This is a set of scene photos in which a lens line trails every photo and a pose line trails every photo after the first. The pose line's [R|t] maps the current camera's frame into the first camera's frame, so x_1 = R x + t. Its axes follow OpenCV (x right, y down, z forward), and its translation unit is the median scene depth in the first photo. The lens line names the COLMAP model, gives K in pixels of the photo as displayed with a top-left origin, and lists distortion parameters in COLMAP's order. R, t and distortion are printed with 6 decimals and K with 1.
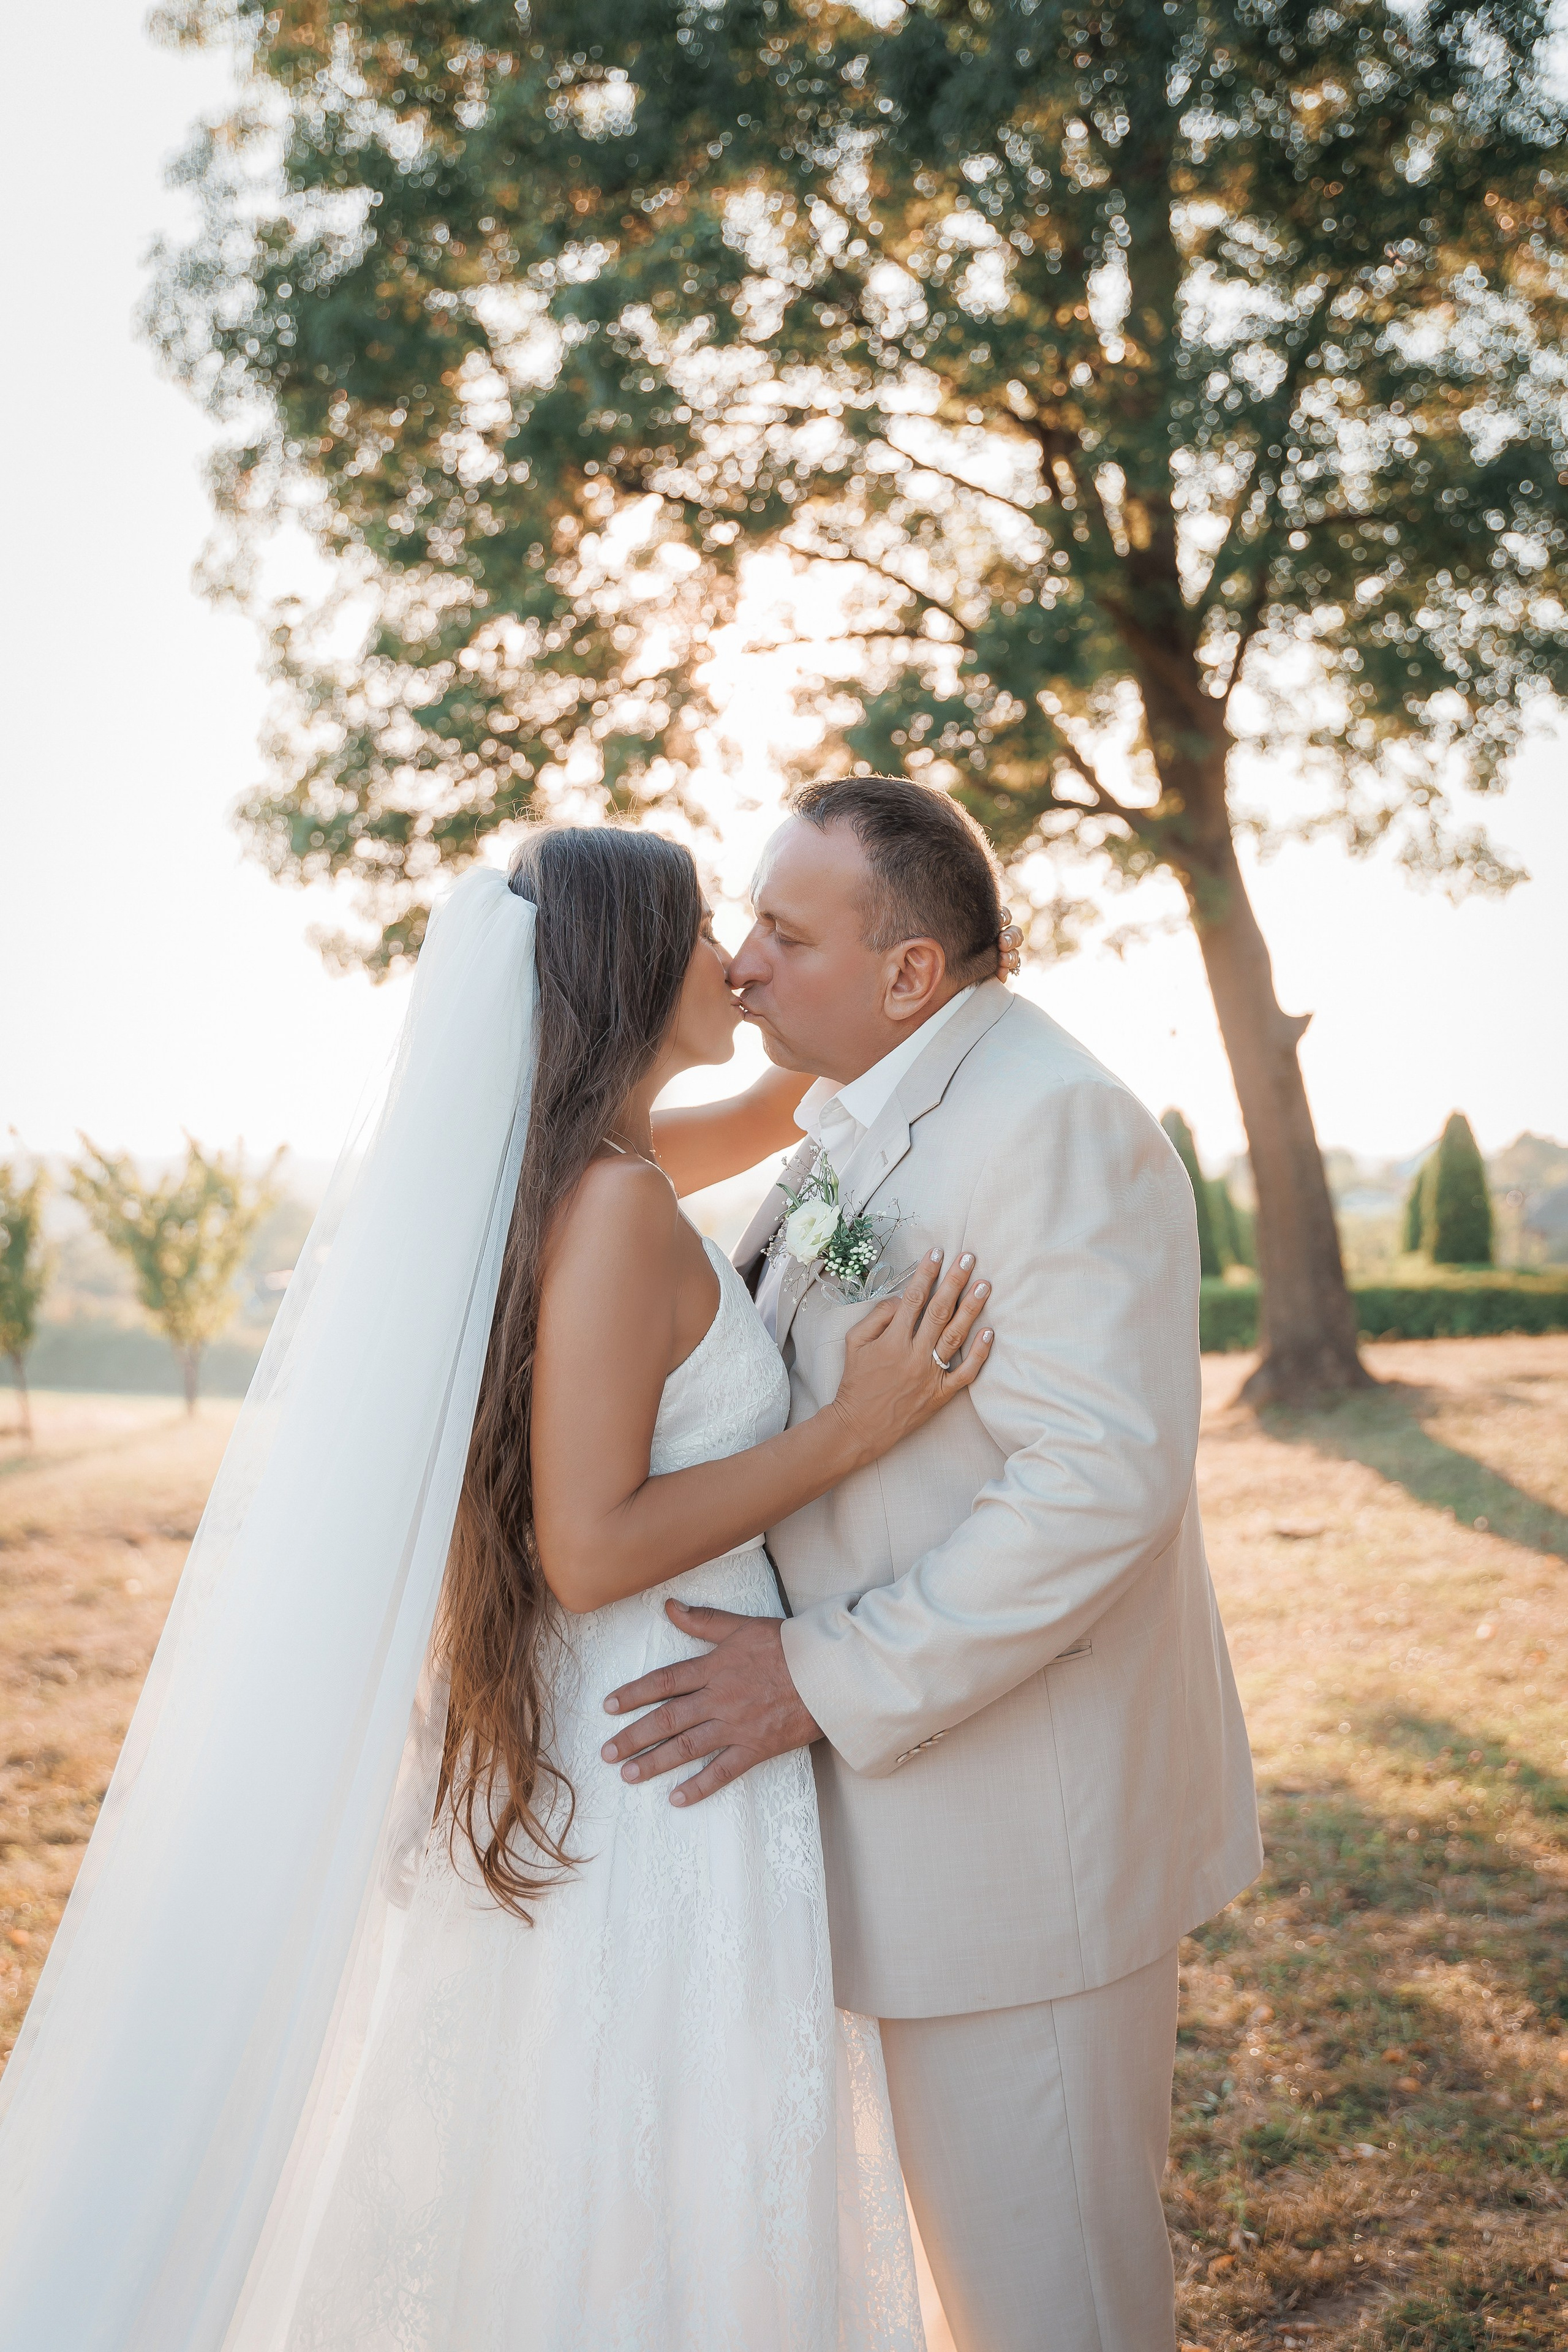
lens RADIAL K [[3009.7, 0, 791.5], [0, 3009.7, 1174.4], [0, 0, 1]] dist [-0.005362, 0.000000]
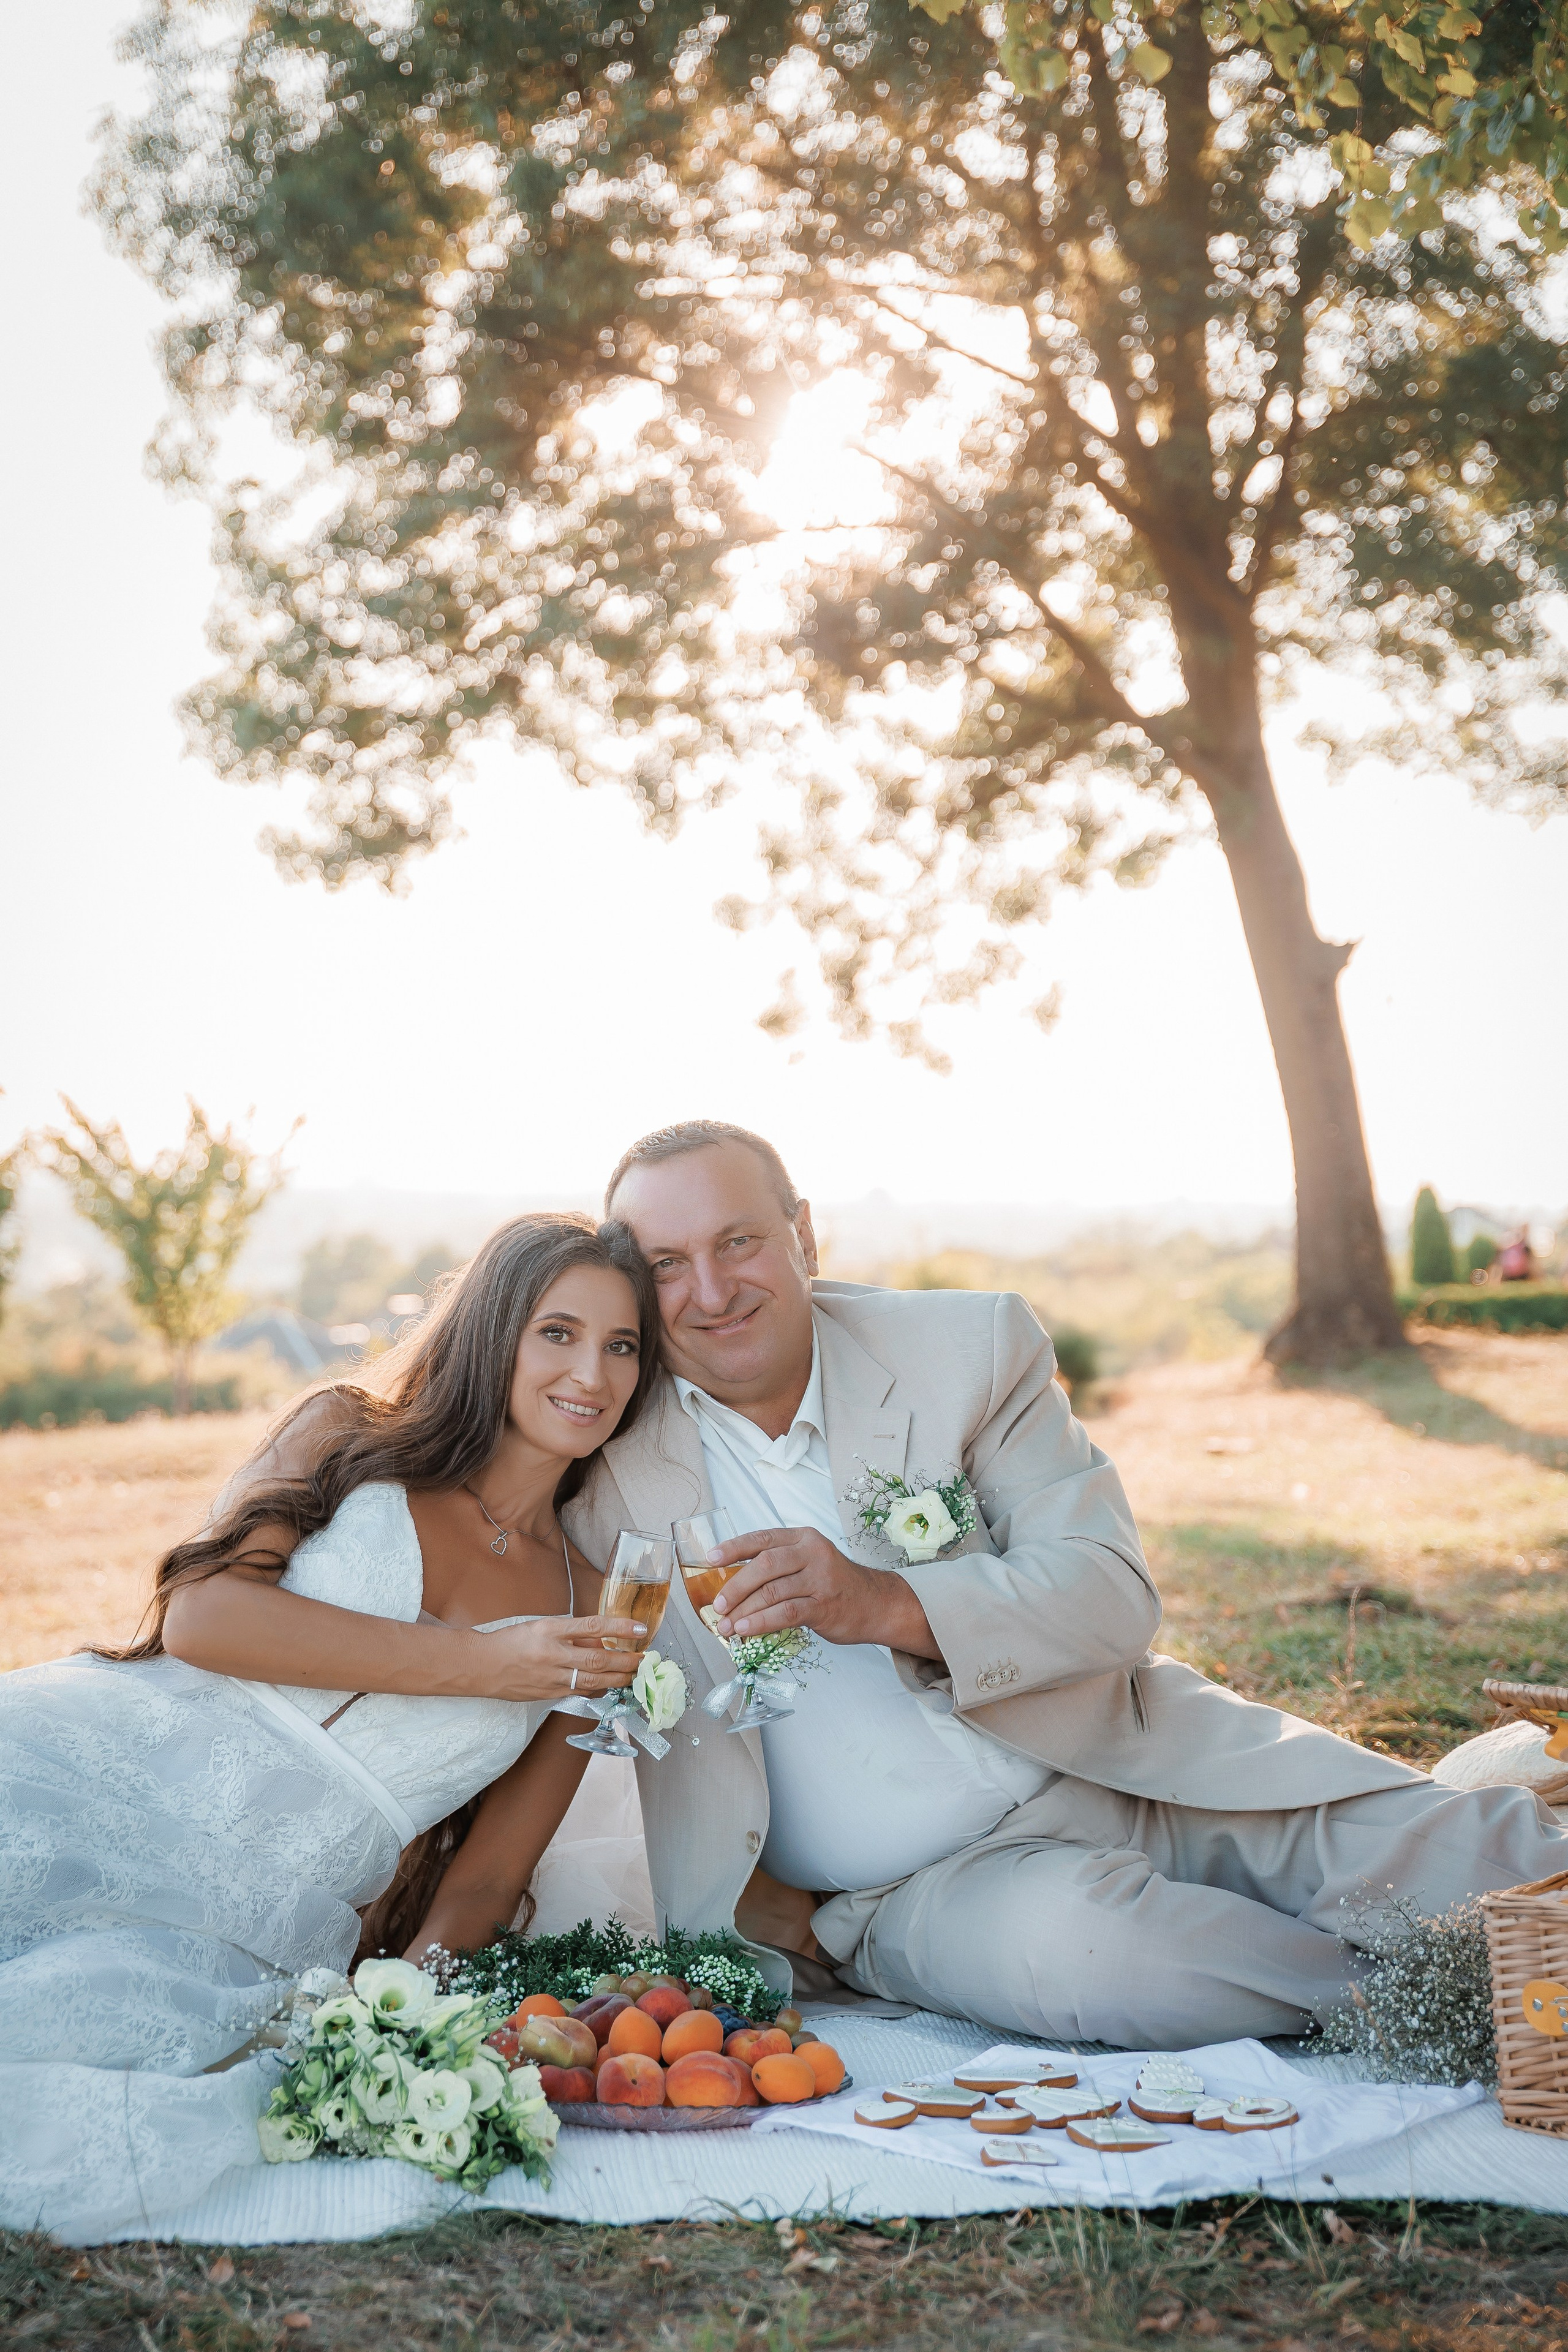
lens RADIAL K [[3905.8, 0, 806.4], [0, 3905.8, 1181.9], [0, 0, 1]] dist [-0.013714, 0.000000]
pose [[0.998228, 0.019271, -0.056304, 0.083415], [-0.019912, 0.999743, -0.010834, 0.039627], [0.056081, 0.011936, 0.998355, -0.218571]]
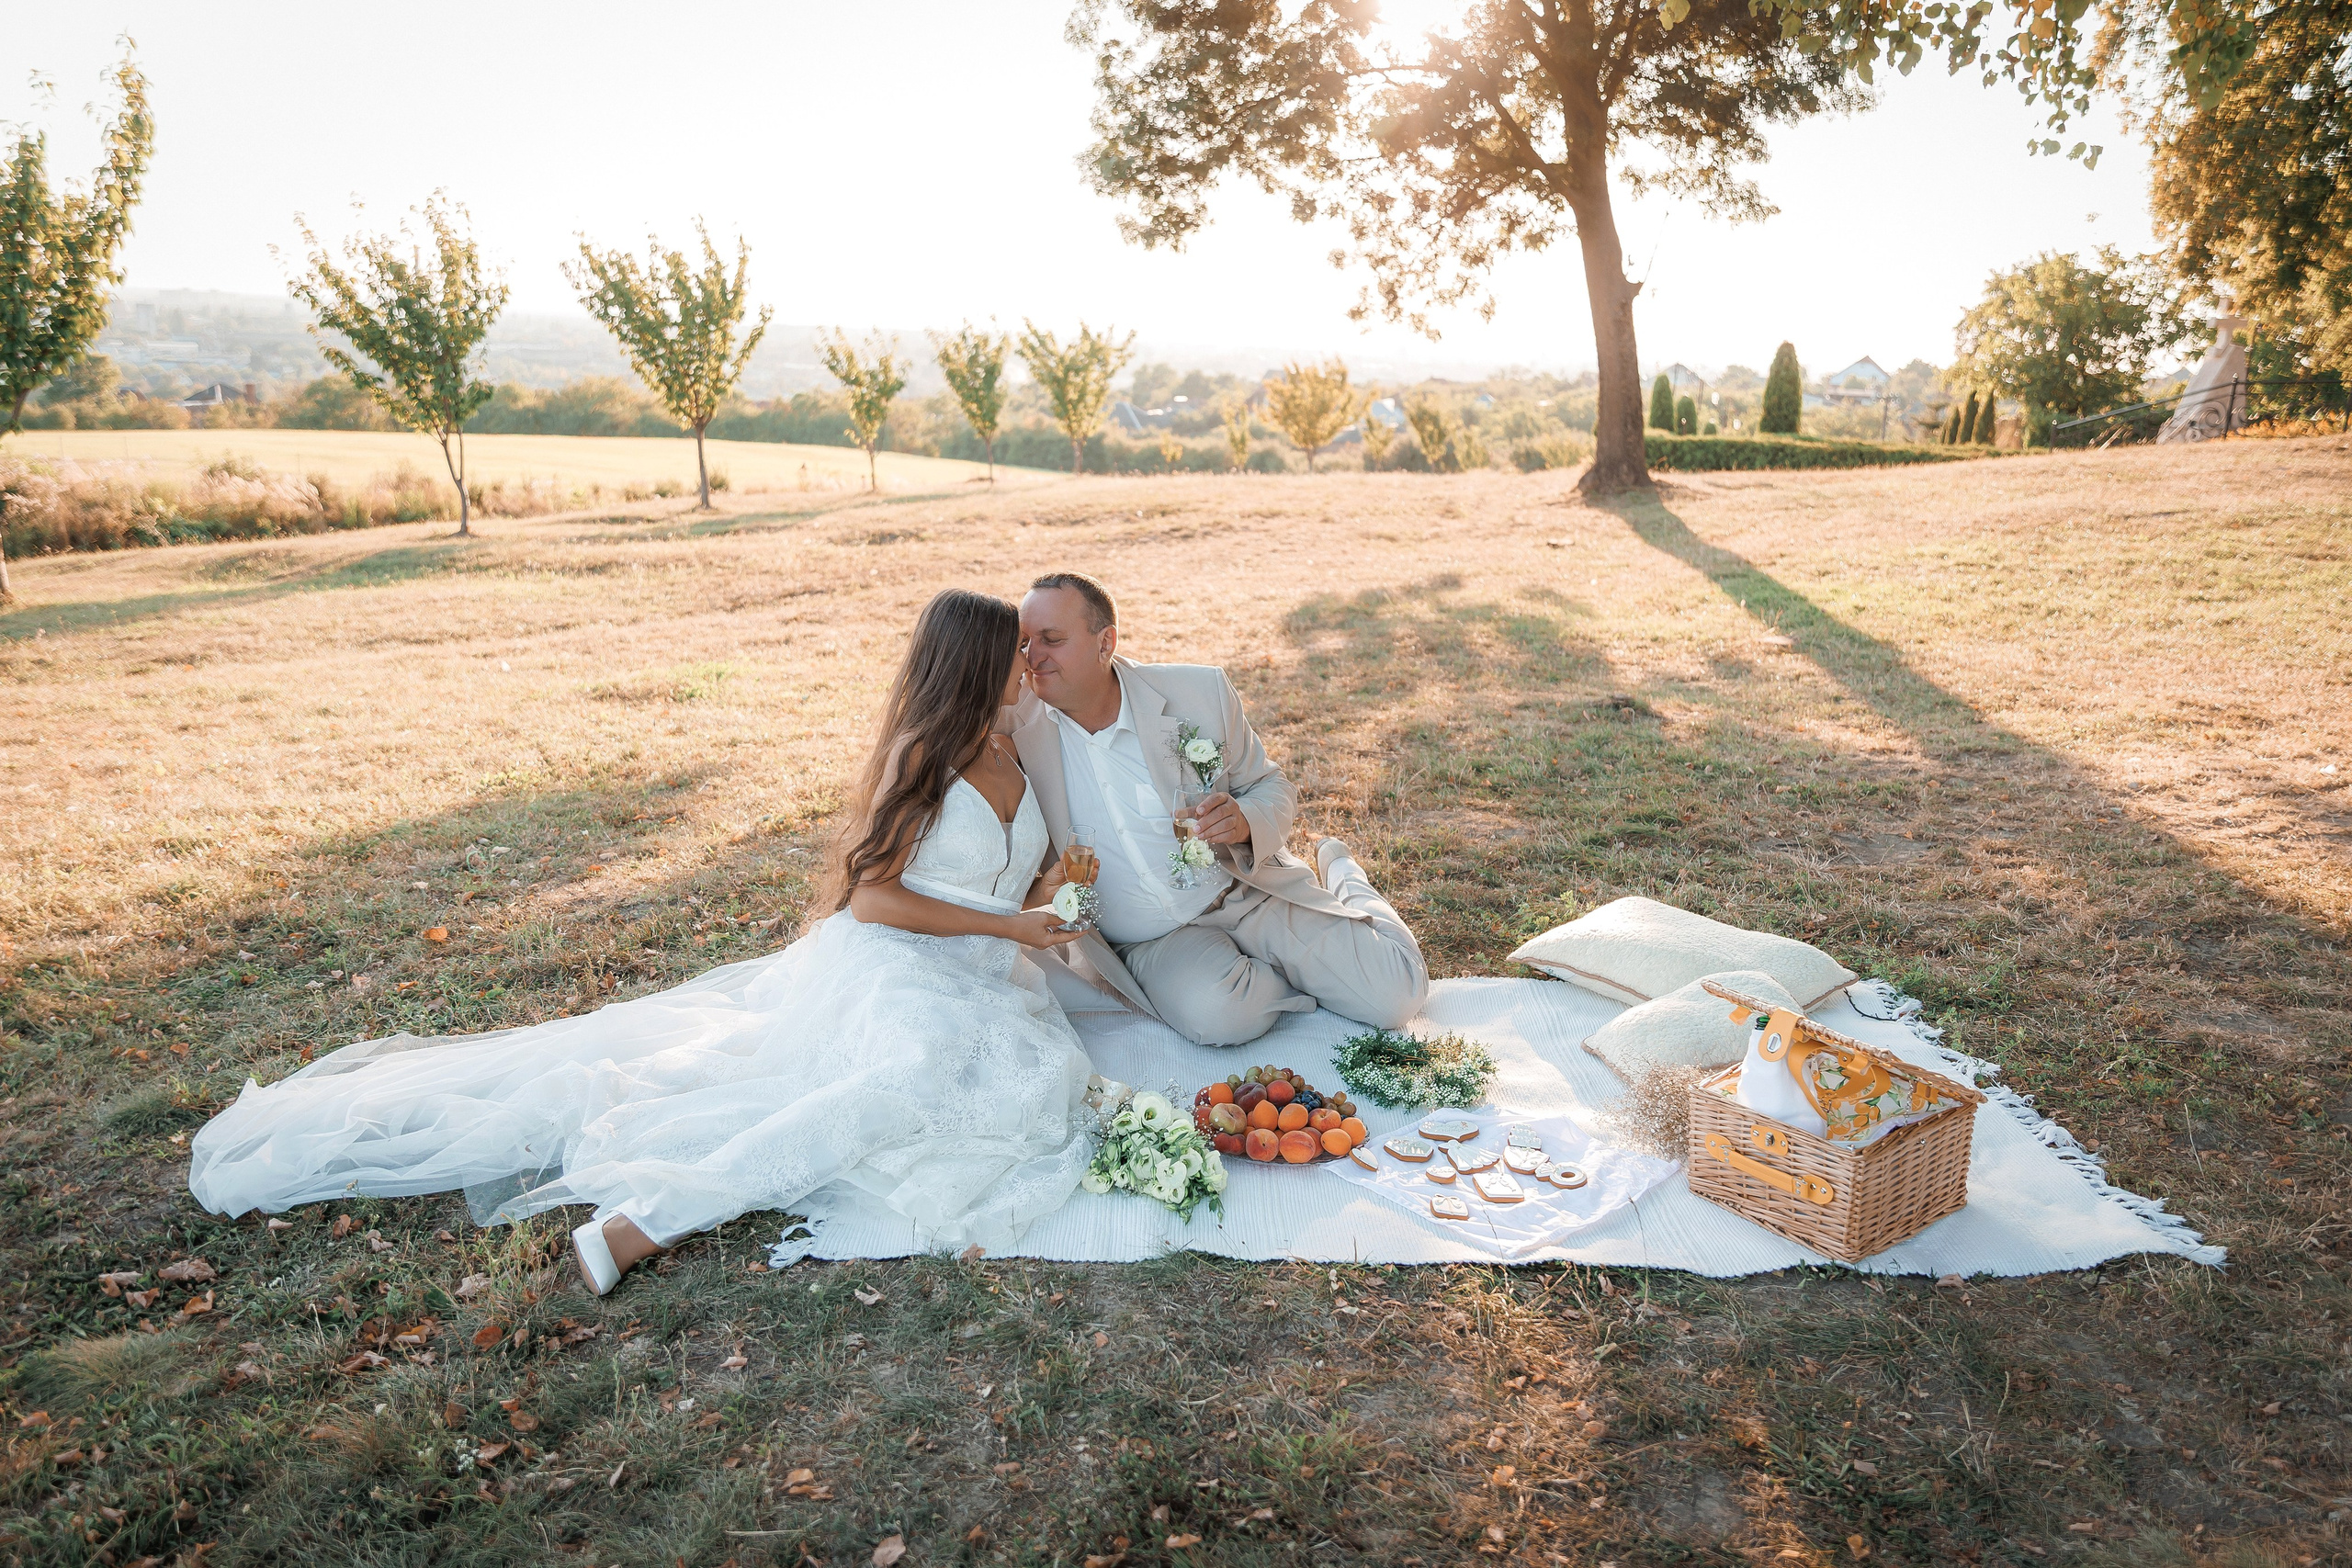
lens RADIAL K [[1739.9, 0, 1176.8], [0, 1739.9, 790.9], [0, 0, 1]] dist [0.000011, -0.010682]
pose [[0.985903, 0.084877, -0.144191, 0.078504], [-0.047572, 0.968412, 0.244775, 0.001775], [0.160412, -0.234465, 0.958798, -0.188800]]
